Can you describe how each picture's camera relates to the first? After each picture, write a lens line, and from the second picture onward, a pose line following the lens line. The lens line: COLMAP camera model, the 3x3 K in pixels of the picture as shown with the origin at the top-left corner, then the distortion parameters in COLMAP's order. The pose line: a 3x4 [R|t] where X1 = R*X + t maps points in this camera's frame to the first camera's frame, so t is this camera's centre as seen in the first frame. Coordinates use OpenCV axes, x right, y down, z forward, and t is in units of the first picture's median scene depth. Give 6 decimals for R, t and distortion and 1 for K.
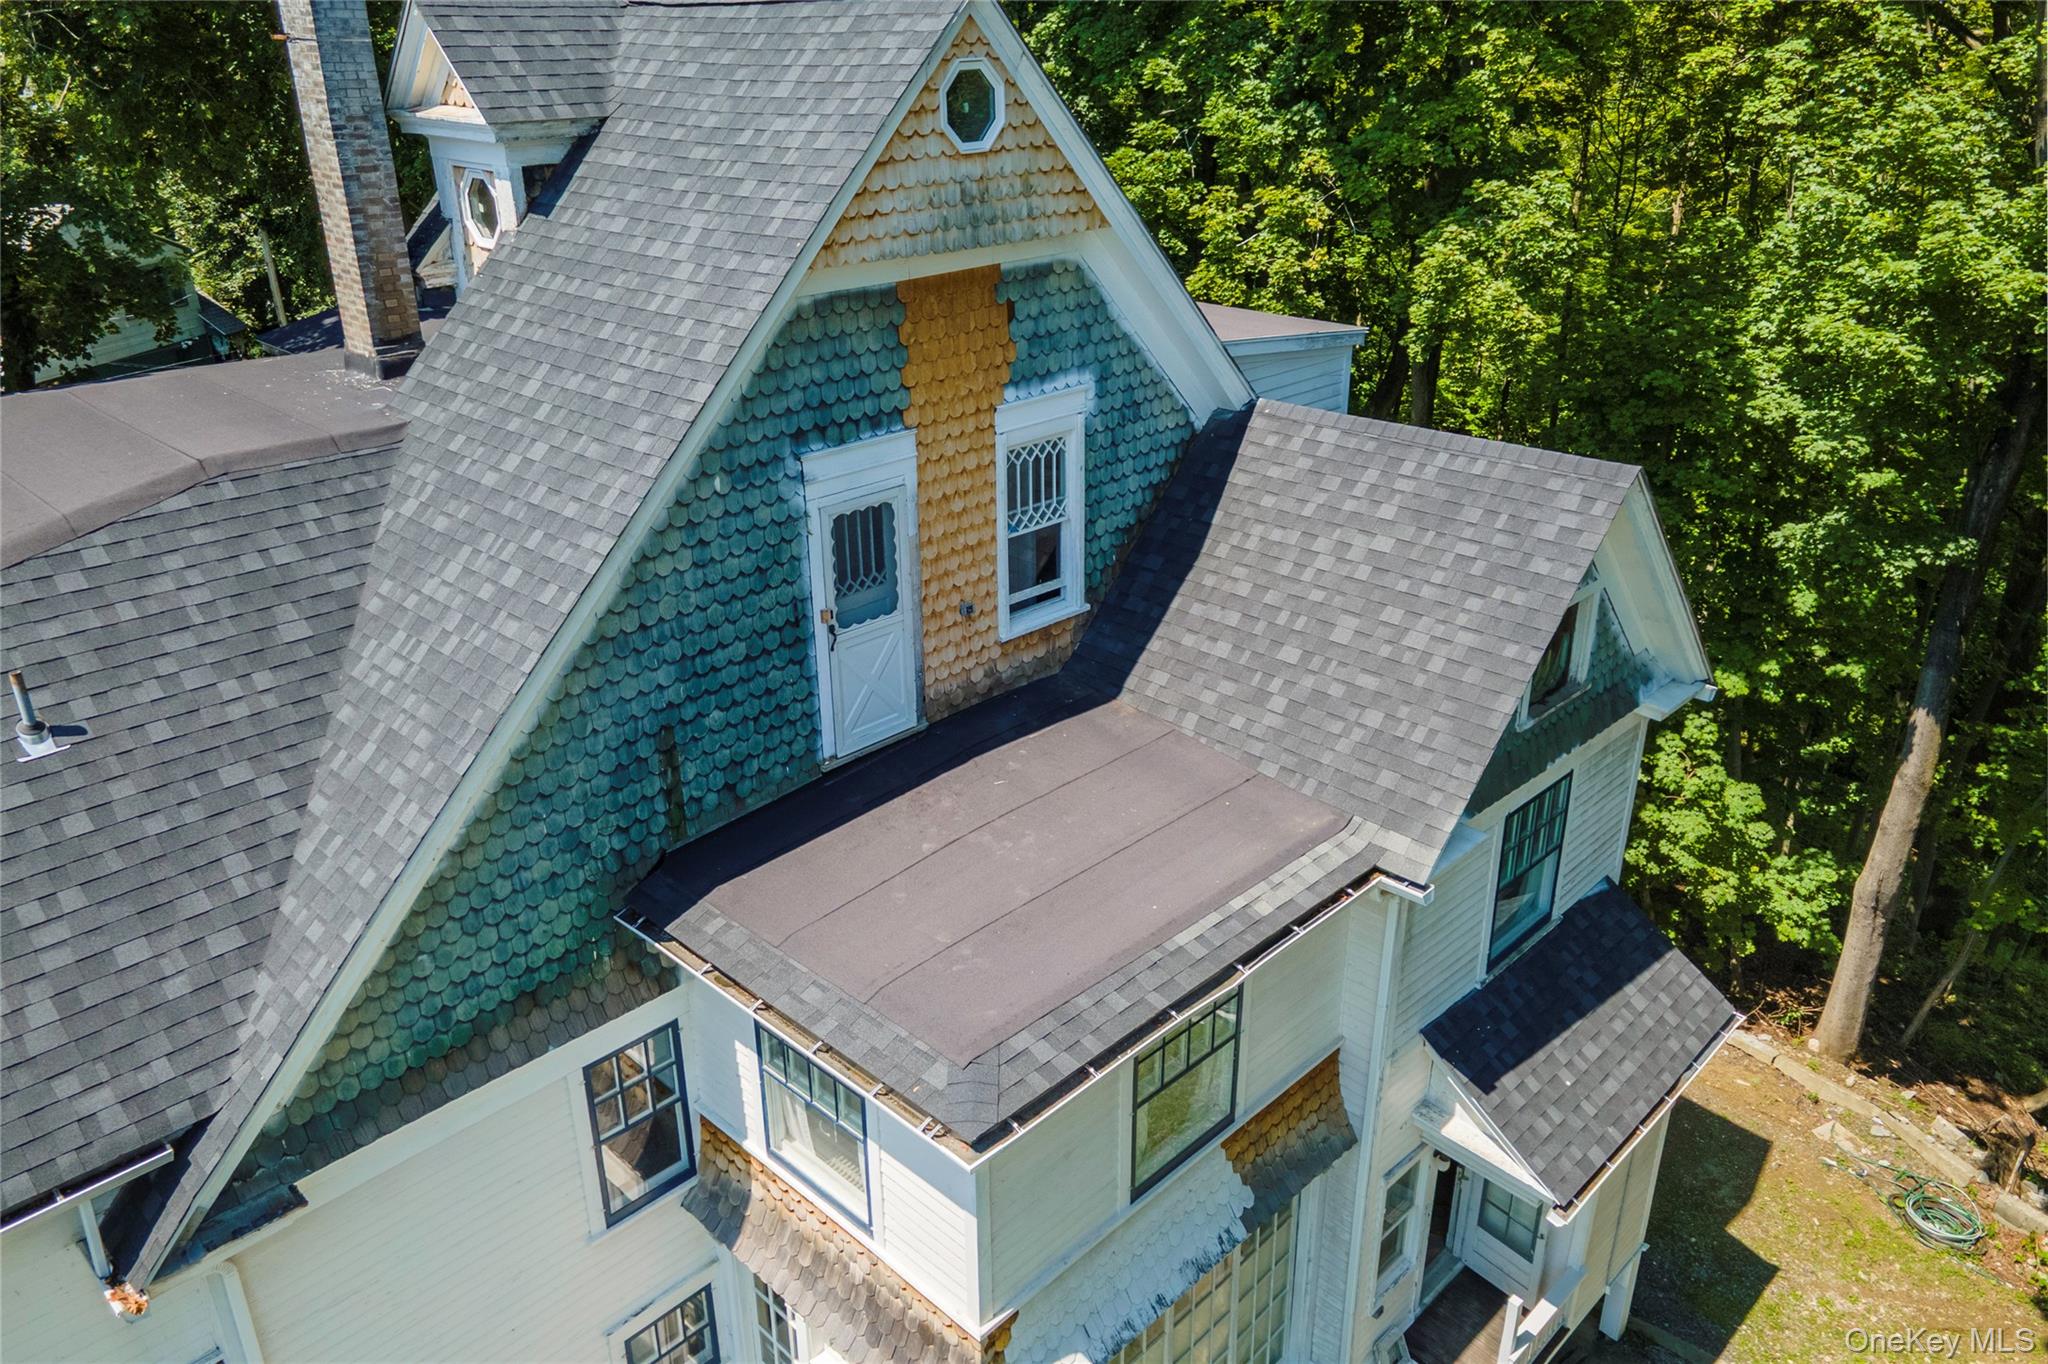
lens RADIAL K [[1499.1, 0, 1011.4], [0, 1499.1, 683.5], [0, 0, 1]] dist [0.046389, 0.008915]
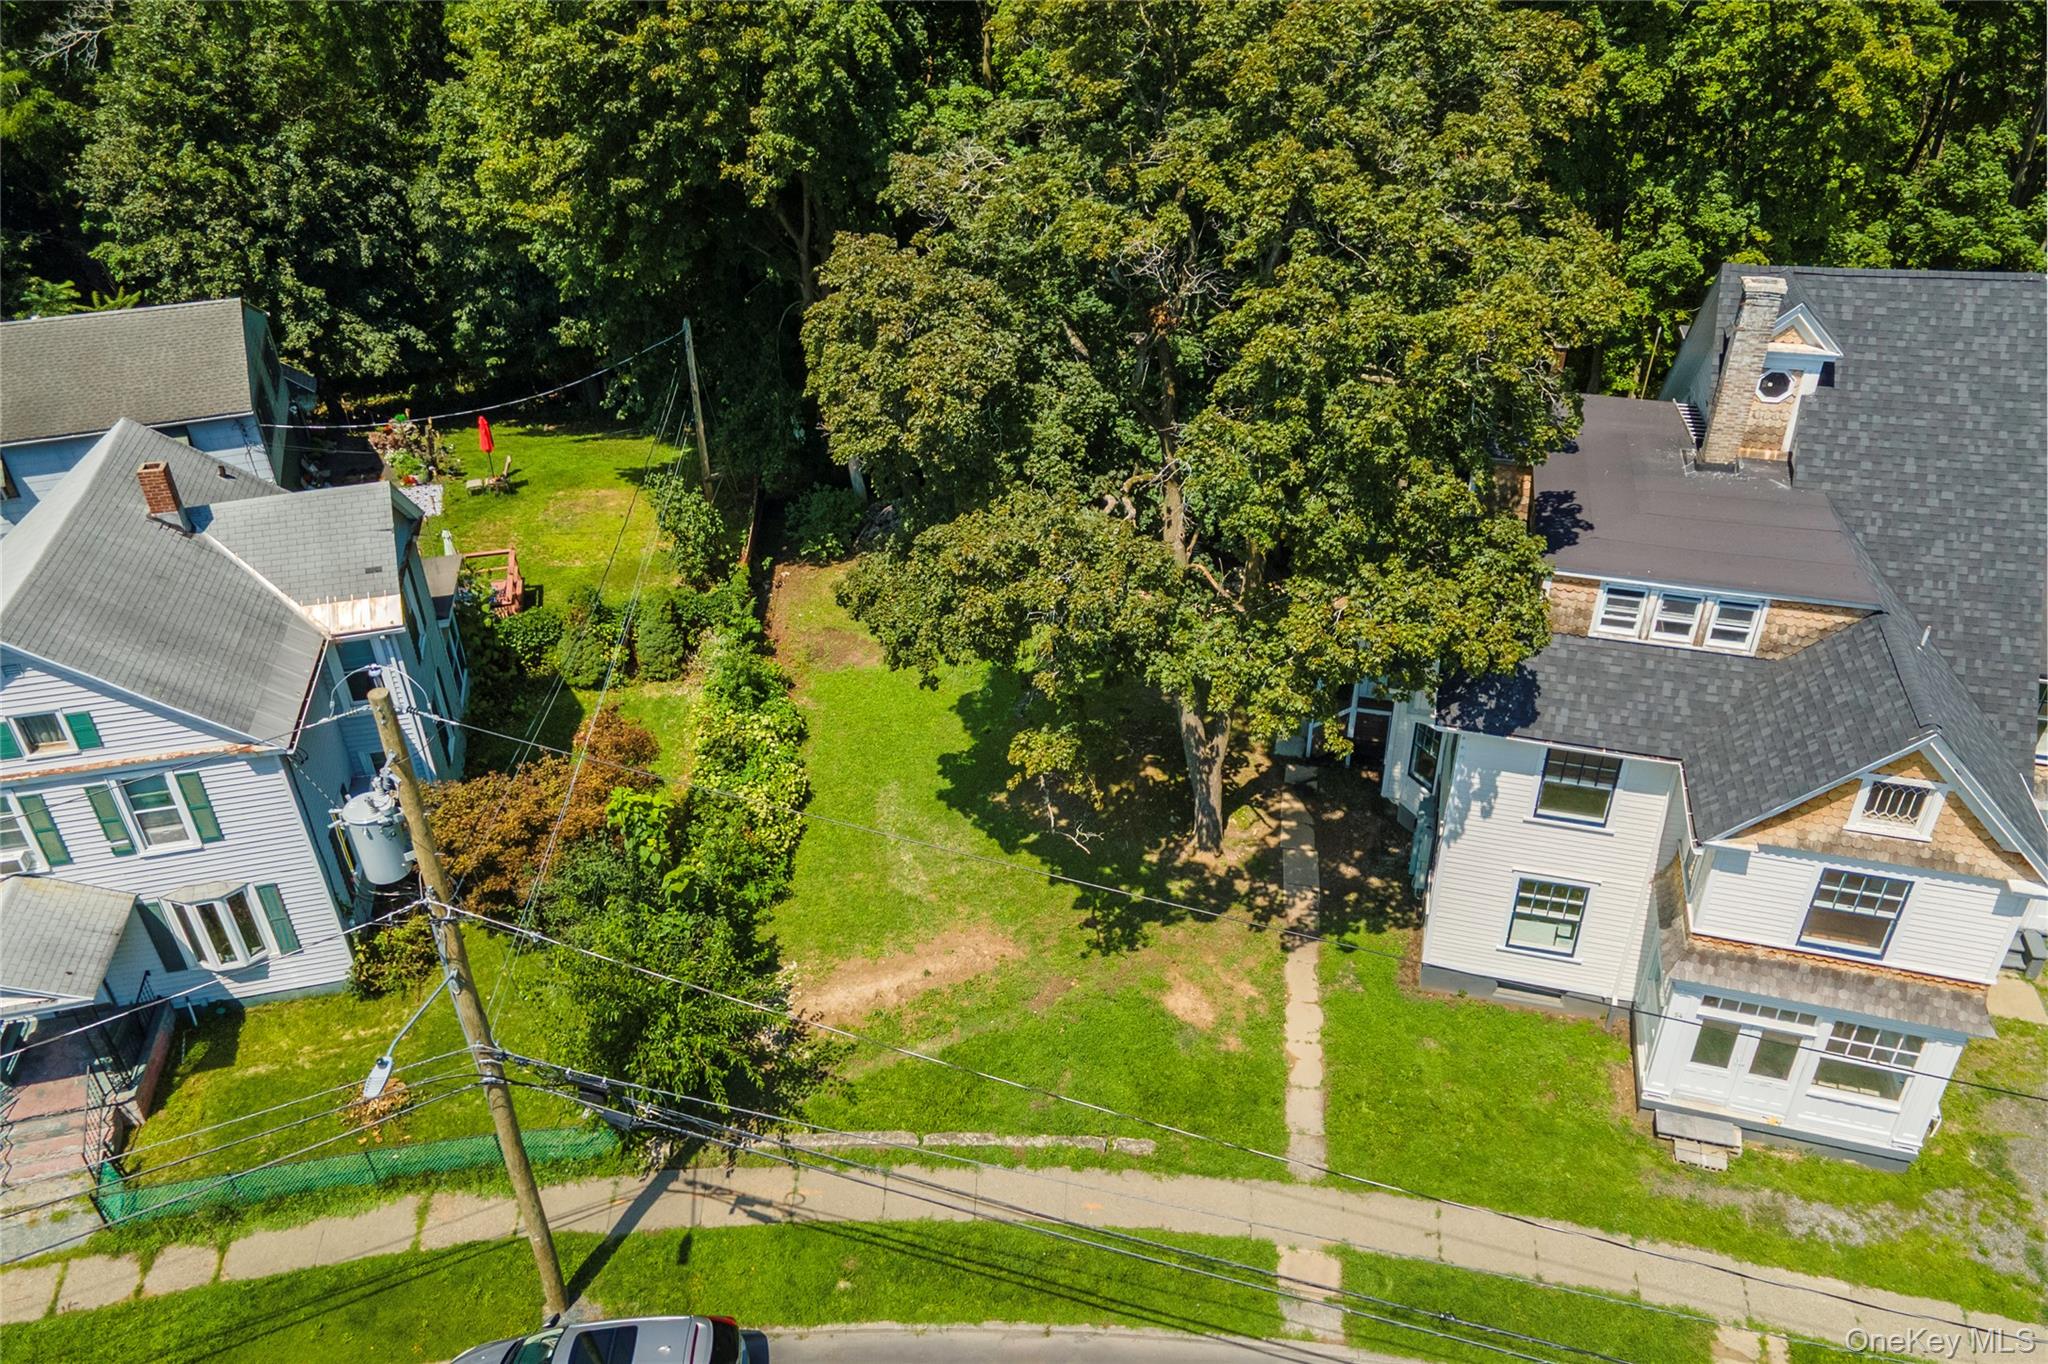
lens RADIAL K [[1499.1, 0, 1011.4], [0, 1499.1, 683.5], [0, 0, 1]] dist [0.046389, 0.008915]
pose [[0.877896, -0.268512, 0.396485, -2.183855], [0.210023, 0.960011, 0.185117, -0.514406], [-0.430337, -0.079242, 0.899184, -0.486430]]
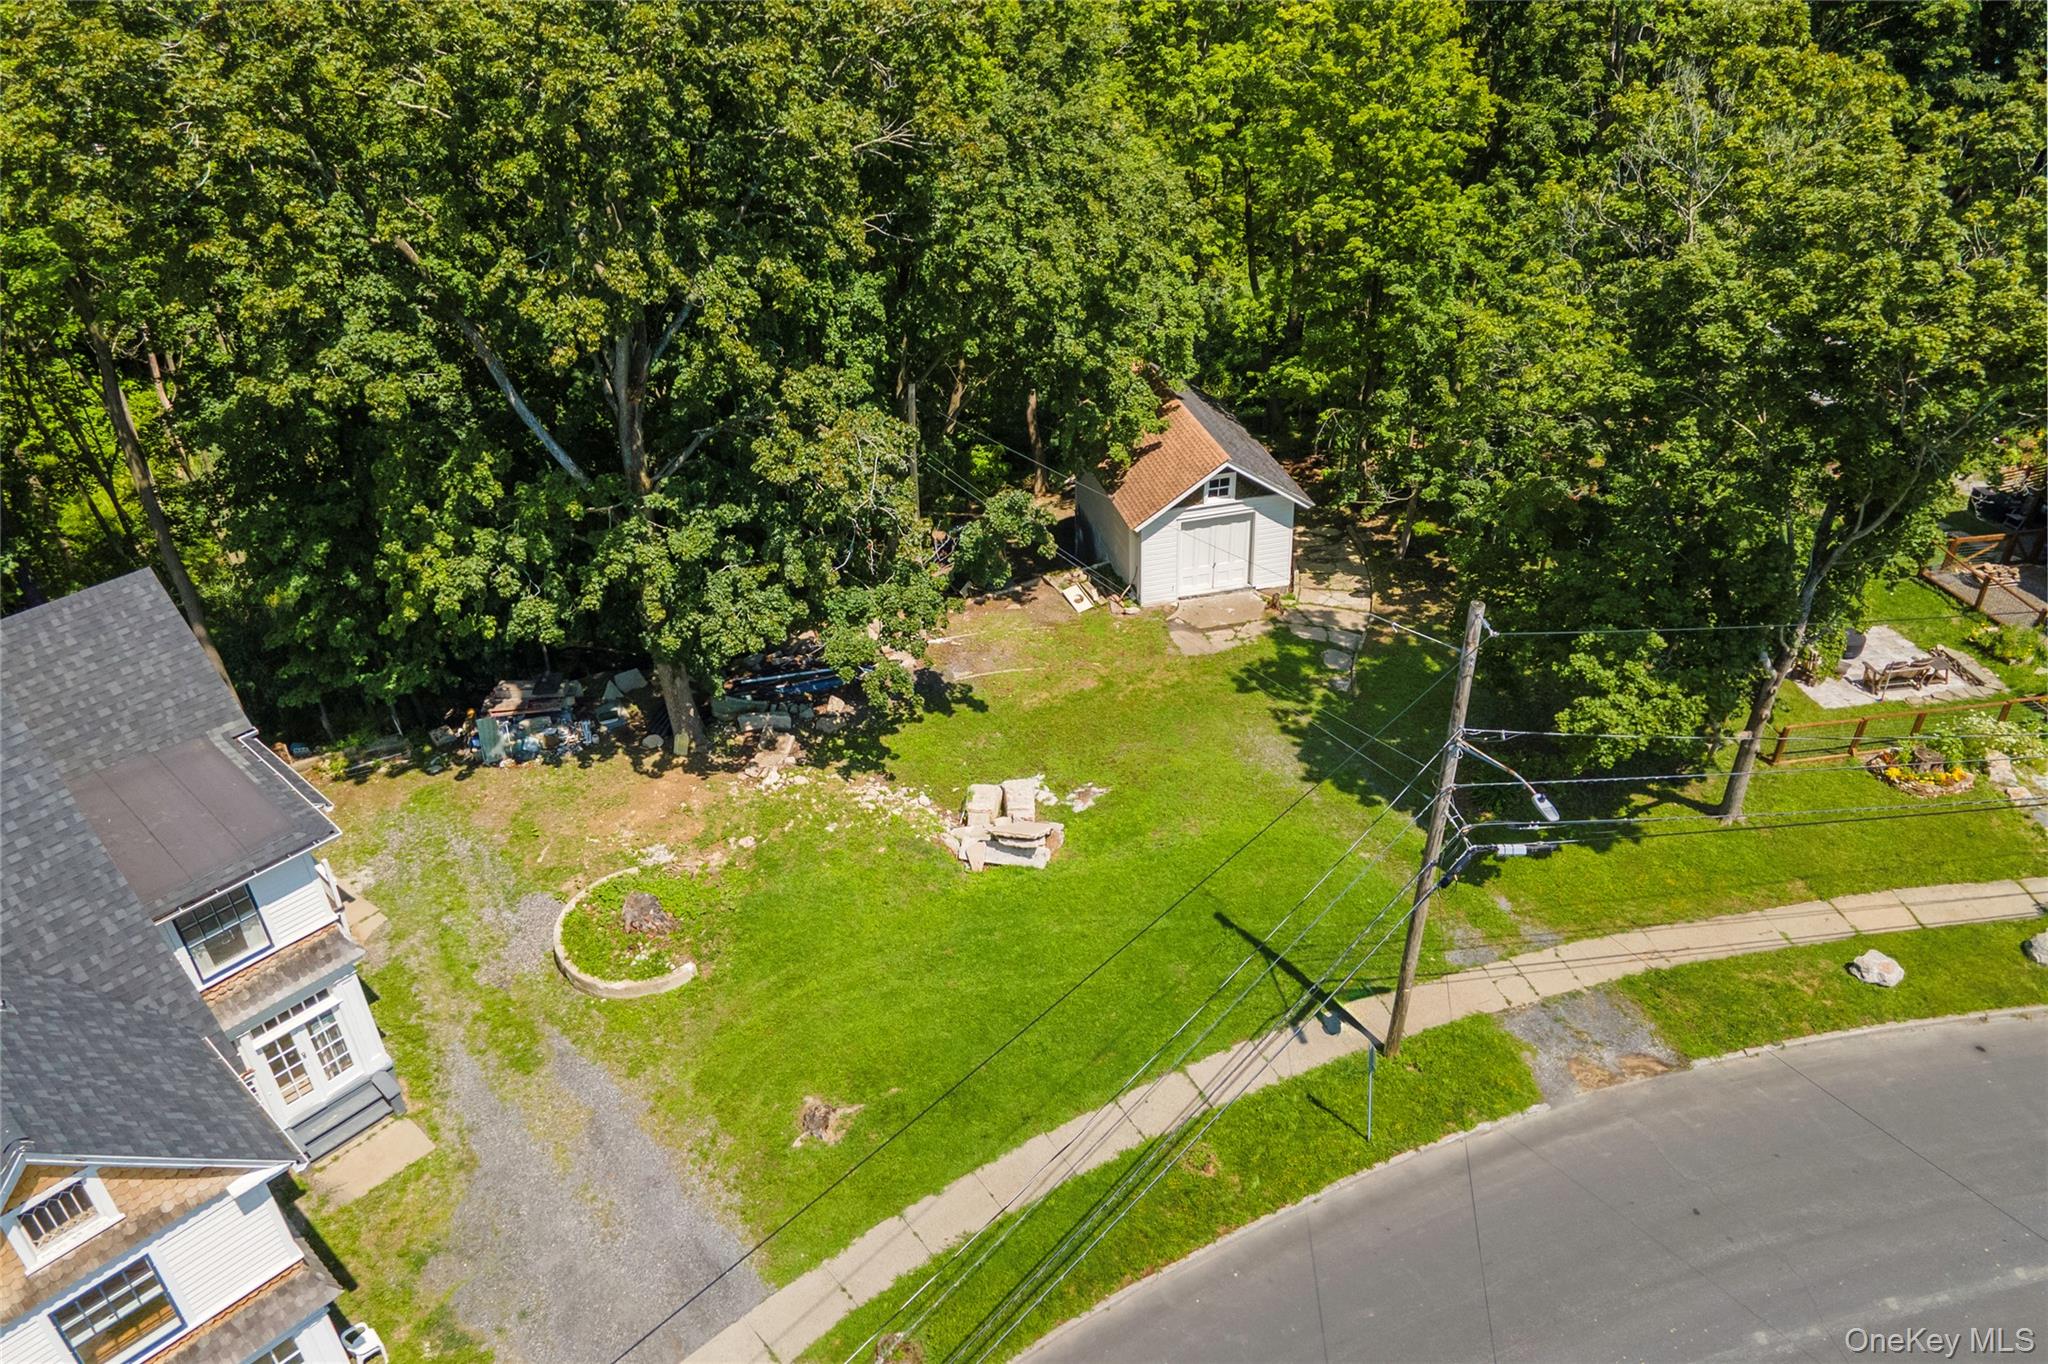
lens RADIAL K [[1495.6, 0, 1030.0], [0, 1495.6, 697.9], [0, 0, 1]] dist [0.036495, 0.030326]
pose [[-0.015400, -0.562111, 0.826918, -1.600769], [0.436360, 0.740327, 0.511376, -0.560225], [-0.899640, 0.368709, 0.233882, -0.726500]]
